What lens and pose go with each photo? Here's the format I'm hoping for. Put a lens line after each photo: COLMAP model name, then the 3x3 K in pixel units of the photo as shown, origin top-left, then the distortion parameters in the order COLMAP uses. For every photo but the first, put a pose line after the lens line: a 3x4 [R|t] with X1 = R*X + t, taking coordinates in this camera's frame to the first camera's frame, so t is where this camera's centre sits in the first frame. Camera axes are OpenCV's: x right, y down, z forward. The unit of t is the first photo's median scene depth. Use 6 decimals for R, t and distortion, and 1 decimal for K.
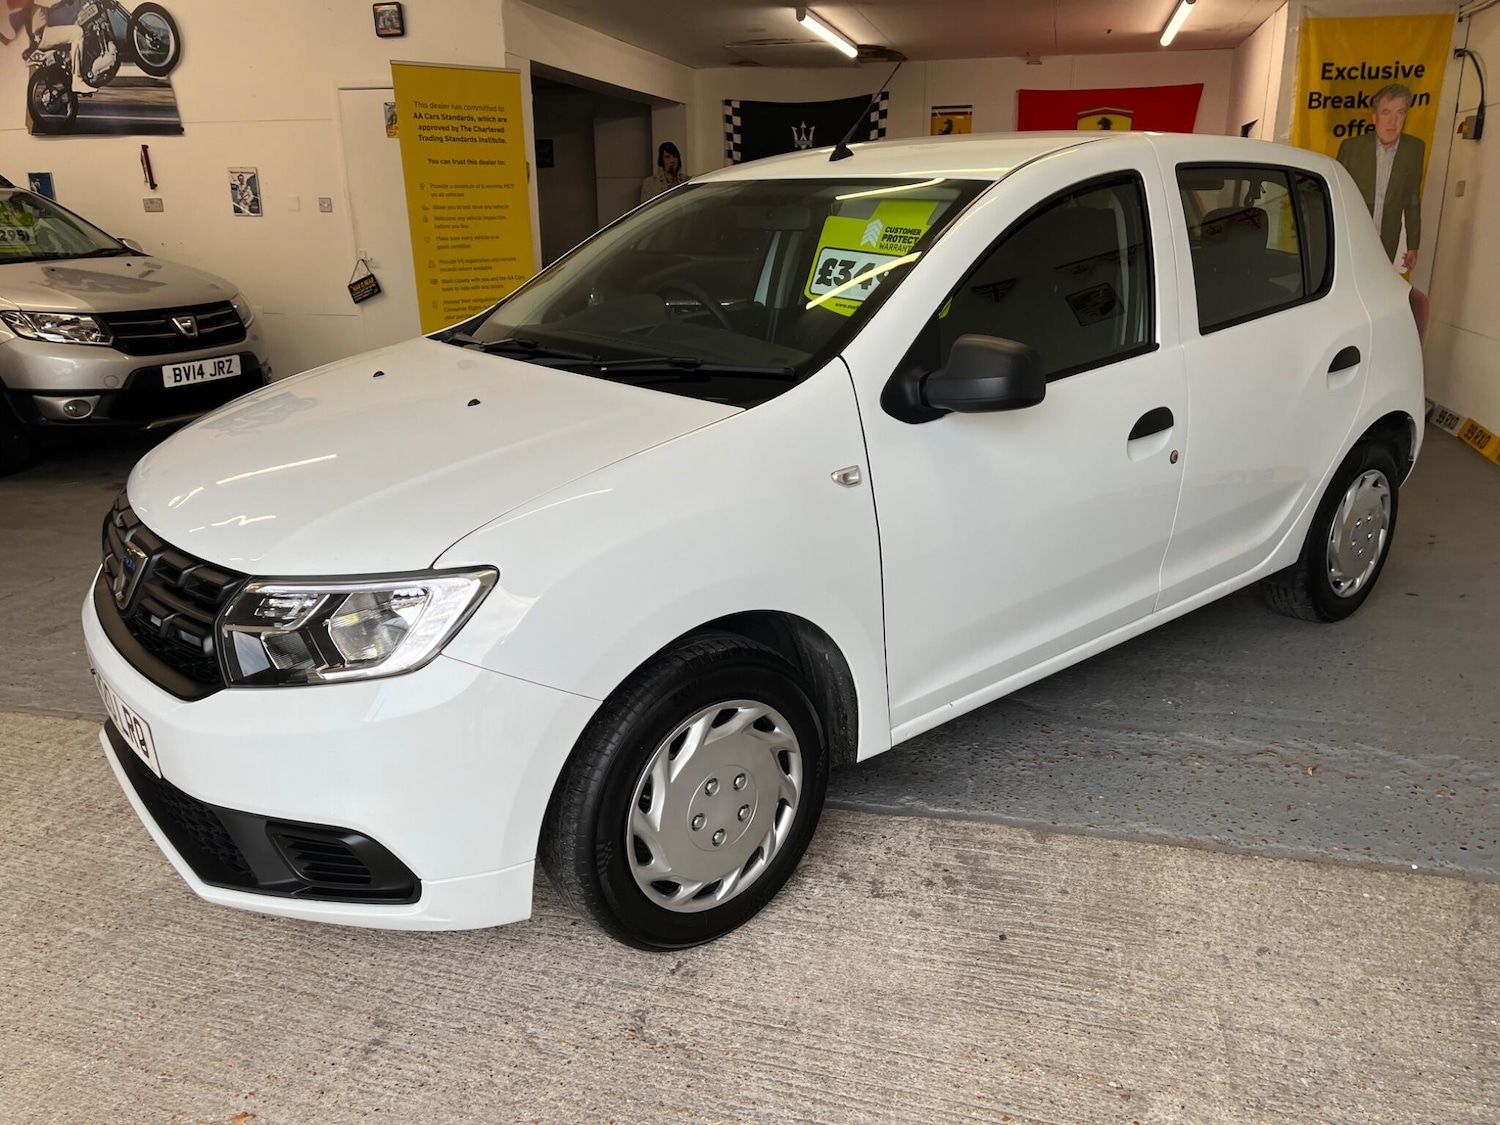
lens RADIAL K [[1162.3, 0, 750.0], [0, 1162.3, 562.5], [0, 0, 1]] dist [0.043106, -0.001618]
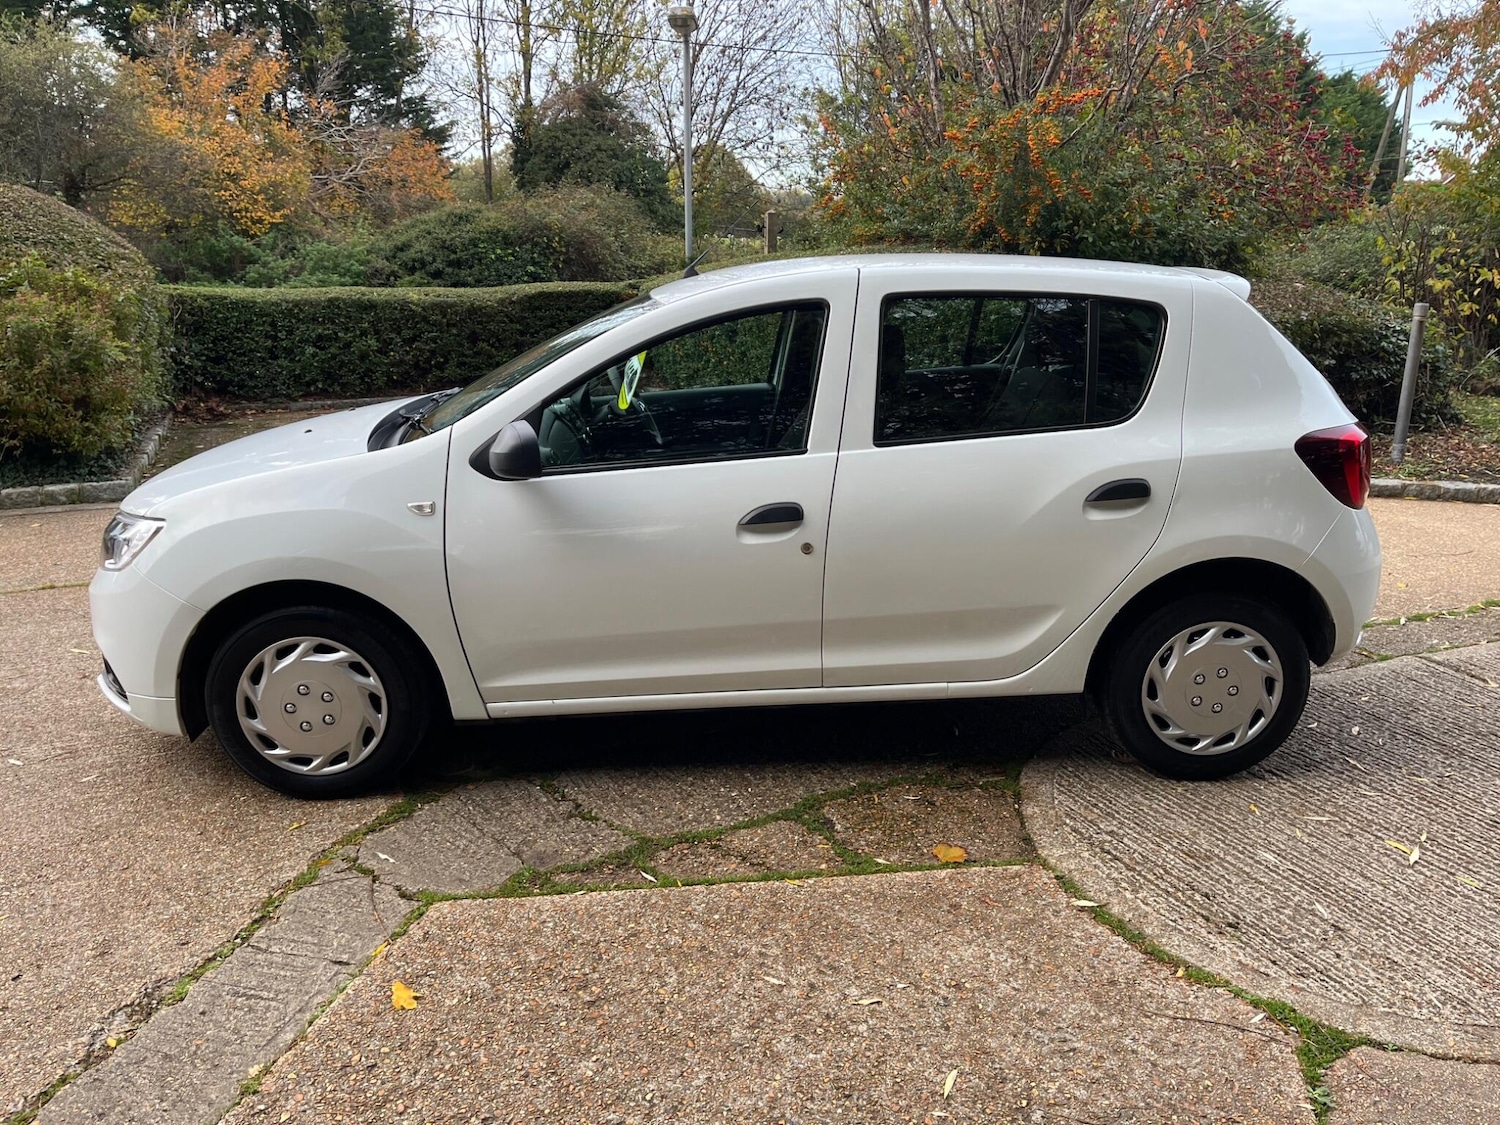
lens RADIAL K [[1149.5, 0, 747.1], [0, 1149.5, 528.3], [0, 0, 1]] dist [0.074207, -0.098765]
pose [[0.803736, 0.154241, -0.574646, 1.105130], [-0.192342, 0.981312, -0.005628, -0.105691], [0.563039, 0.115052, 0.818382, 0.057983]]
